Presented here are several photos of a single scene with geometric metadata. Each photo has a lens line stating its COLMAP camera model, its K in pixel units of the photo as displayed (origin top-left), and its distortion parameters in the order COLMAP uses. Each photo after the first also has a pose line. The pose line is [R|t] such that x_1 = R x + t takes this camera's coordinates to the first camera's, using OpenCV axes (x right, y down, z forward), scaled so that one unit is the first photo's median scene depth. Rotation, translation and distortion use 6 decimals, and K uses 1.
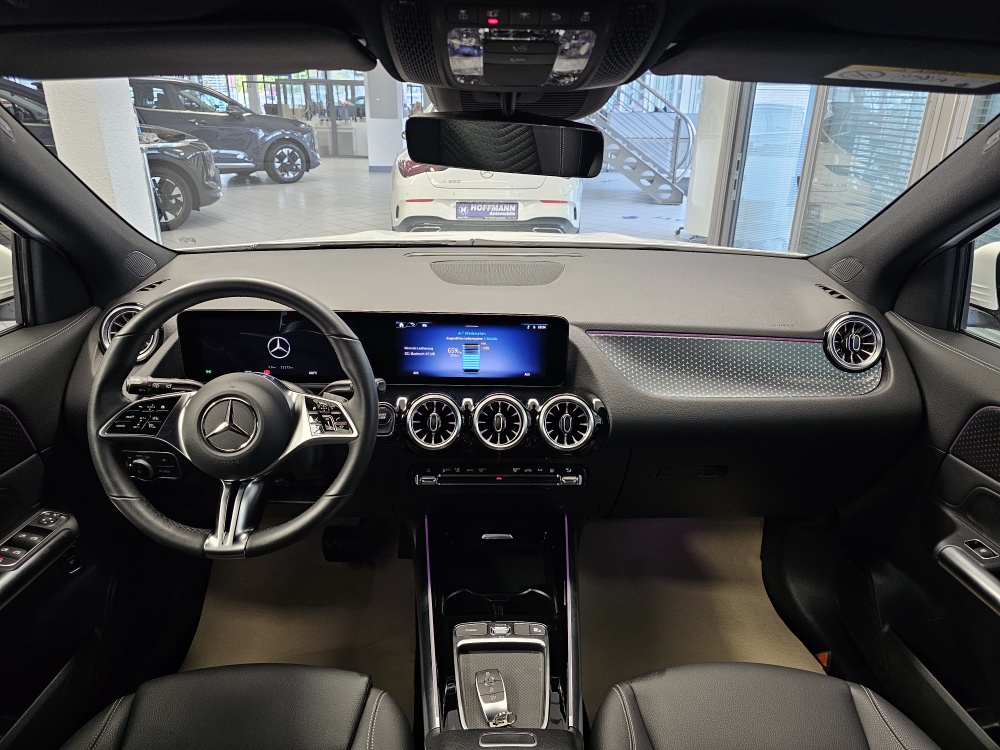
lens RADIAL K [[662.9, 0, 499.3], [0, 662.9, 361.9], [0, 0, 1]] dist [0.068816, -0.074714]
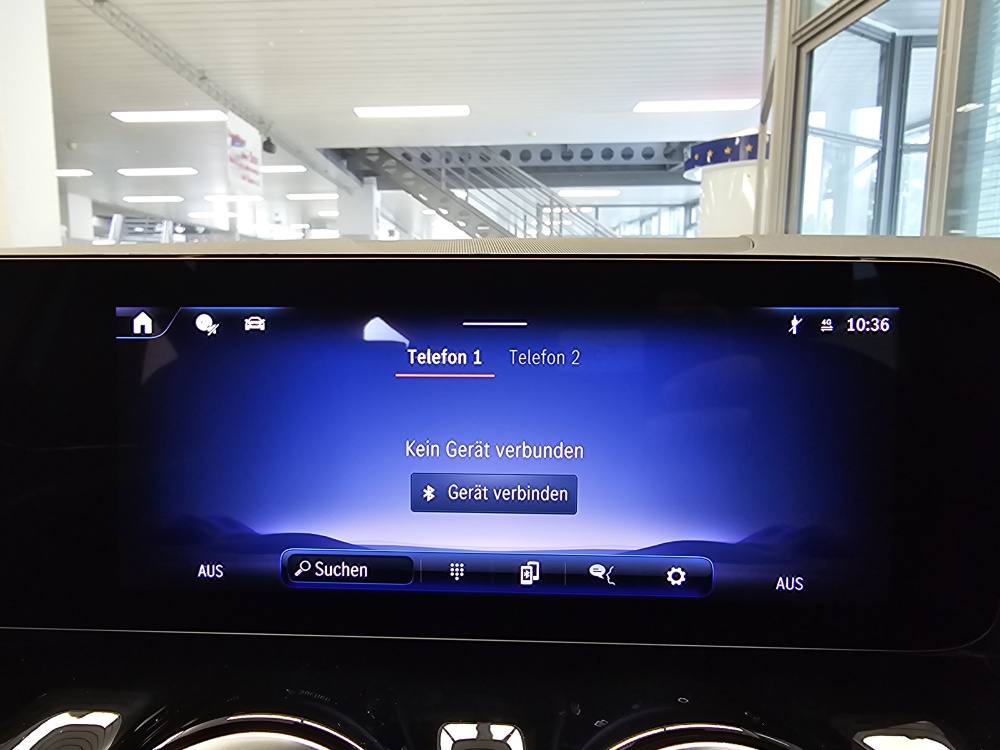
lens RADIAL K [[685.9, 0, 435.4], [0, 685.9, 373.4], [0, 0, 1]] dist [0.000673, -0.000711]
pose [[0.998368, -0.013272, -0.055545, -0.052554], [-0.000585, 0.970196, -0.242323, 0.011024], [0.057106, 0.241960, 0.968604, 0.800396]]
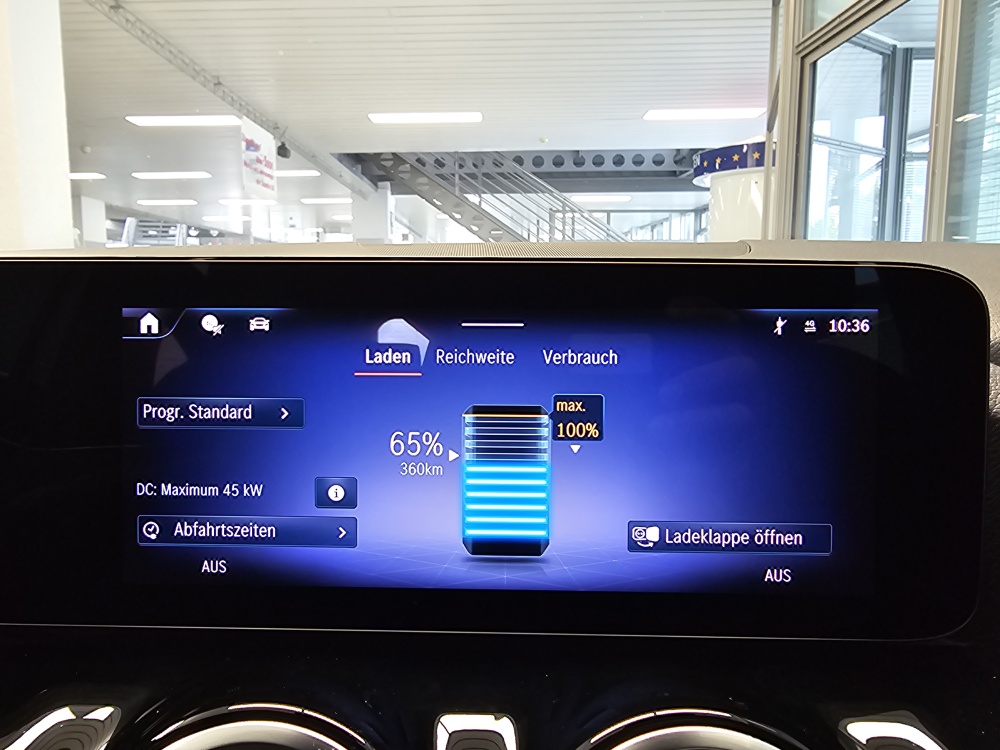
lens RADIAL K [[684.4, 0, 461.4], [0, 684.4, 360.2], [0, 0, 1]] dist [-0.001590, 0.001525]
pose [[0.999191, -0.014503, -0.037514, -0.047787], [0.004014, 0.964024, -0.265784, 0.013776], [0.040019, 0.265419, 0.963302, 0.795186]]
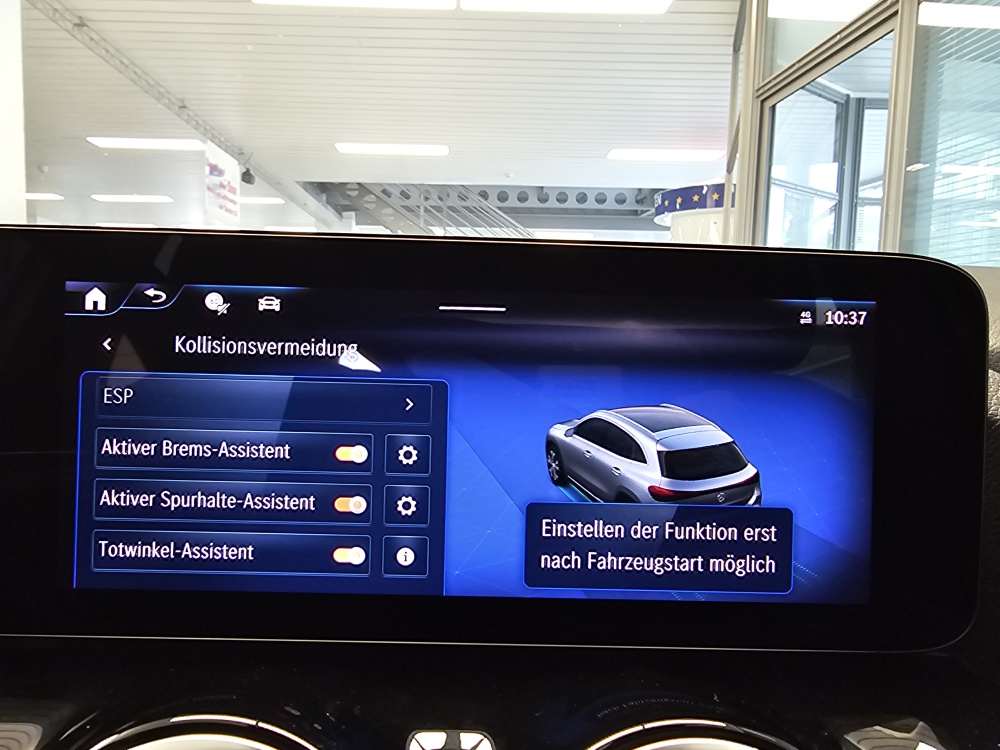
lens RADIAL K [[684.2, 0, 453.7], [0, 684.2, 377.0], [0, 0, 1]] dist [-0.001323, -0.001565]
pose [[0.999955, 0.005202, 0.007906, -0.052992], [-0.002704, 0.957592, -0.288113, 0.022896], [-0.009070, 0.288079, 0.957564, 0.813804]]
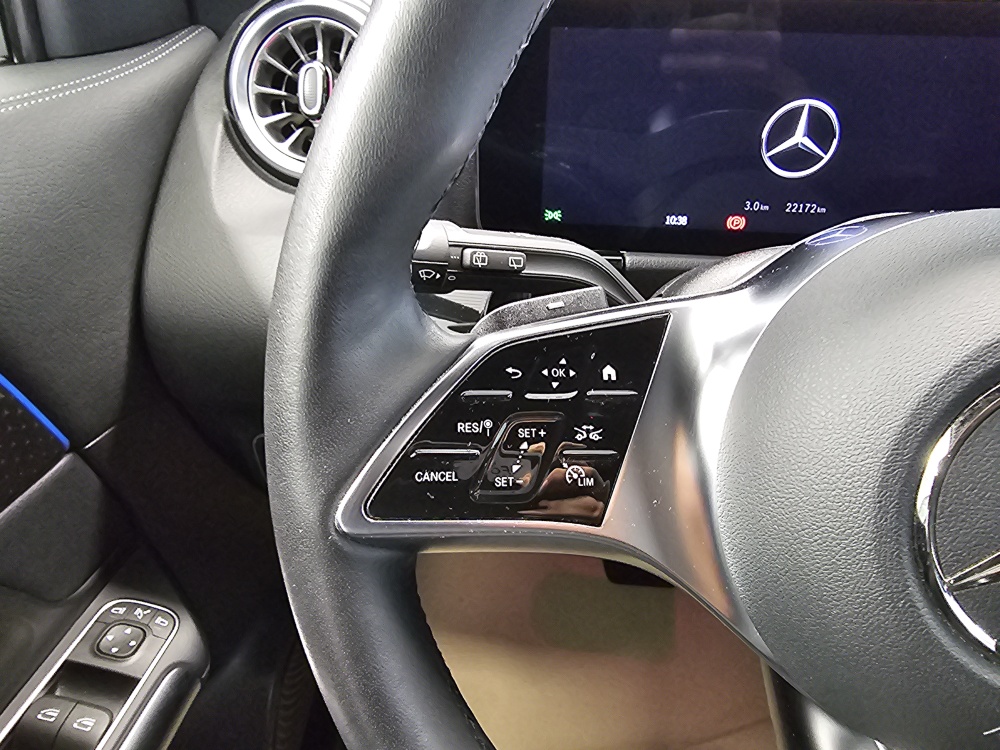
lens RADIAL K [[686.3, 0, 500.2], [0, 686.3, 373.7], [0, 0, 1]] dist [0.011036, 0.001355]
pose [[0.994682, 0.052474, -0.088626, -0.430824], [-0.033393, 0.978306, 0.204457, 0.022267], [0.097432, -0.200410, 0.974855, 0.667145]]
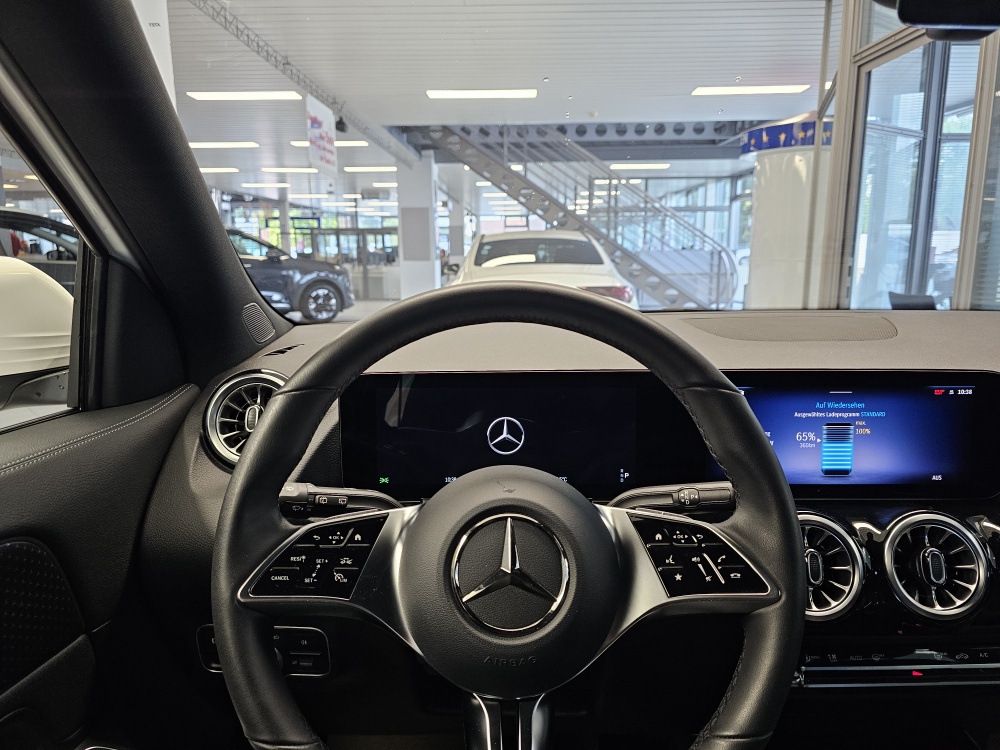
lens RADIAL K [[678.5, 0, 504.6], [0, 678.5, 376.6], [0, 0, 1]] dist [0.006343, 0.001651]
pose [[0.999655, -0.018490, -0.018677, -0.319603], [0.014630, 0.981870, -0.188989, 0.039210], [0.021832, 0.188650, 0.981802, 0.410472]]
